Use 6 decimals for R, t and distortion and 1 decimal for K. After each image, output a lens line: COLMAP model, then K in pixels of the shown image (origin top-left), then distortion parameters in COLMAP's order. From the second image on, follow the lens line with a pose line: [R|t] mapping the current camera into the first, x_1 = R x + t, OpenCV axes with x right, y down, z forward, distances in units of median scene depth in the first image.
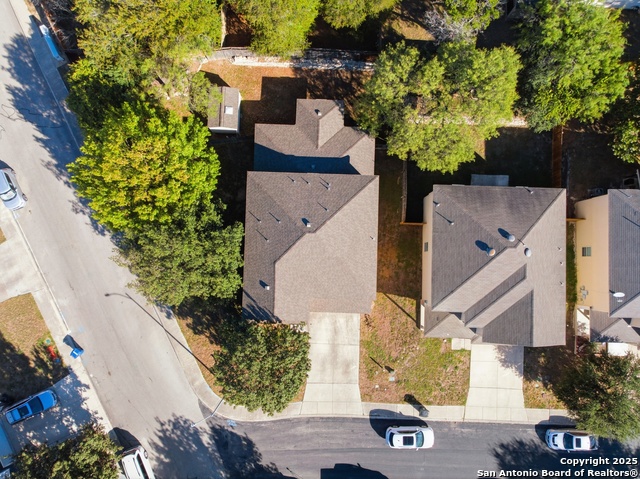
lens RADIAL K [[465.3, 0, 320.0], [0, 465.3, 239.5], [0, 0, 1]] dist [-0.004265, 0.007255]
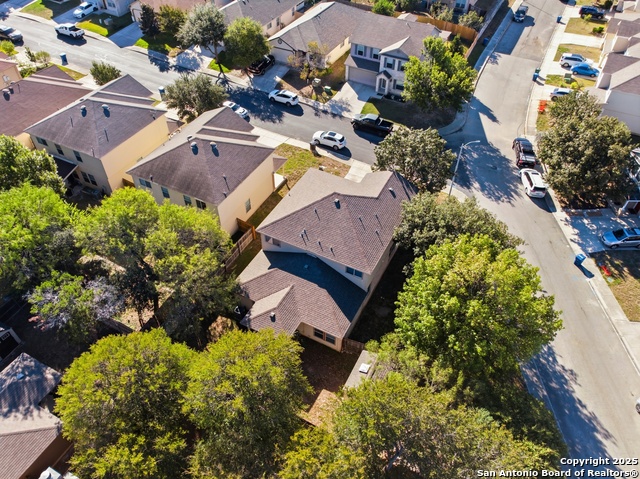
lens RADIAL K [[465.3, 0, 320.0], [0, 465.3, 239.5], [0, 0, 1]] dist [-0.004265, 0.007255]
pose [[-0.902259, -0.319730, 0.289313, -0.277291], [0.429687, -0.610616, 0.665220, -0.688690], [-0.036032, 0.724515, 0.688317, 0.252476]]
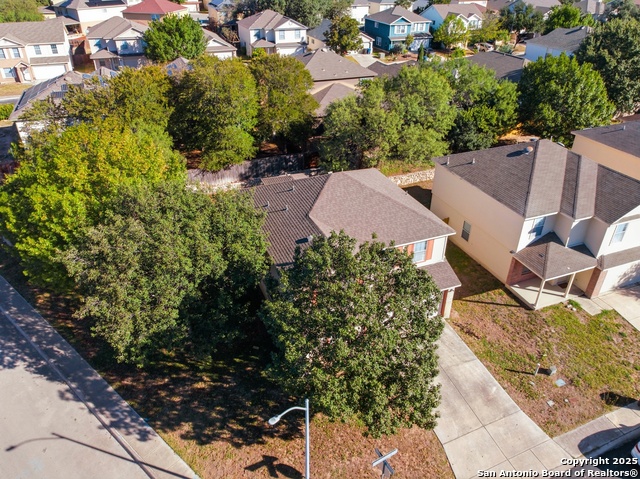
lens RADIAL K [[465.3, 0, 320.0], [0, 465.3, 239.5], [0, 0, 1]] dist [-0.004265, 0.007255]
pose [[0.918763, -0.215423, 0.330859, -0.271916], [0.394475, 0.535399, -0.746819, 0.516850], [-0.016259, 0.816664, 0.576884, 0.525421]]
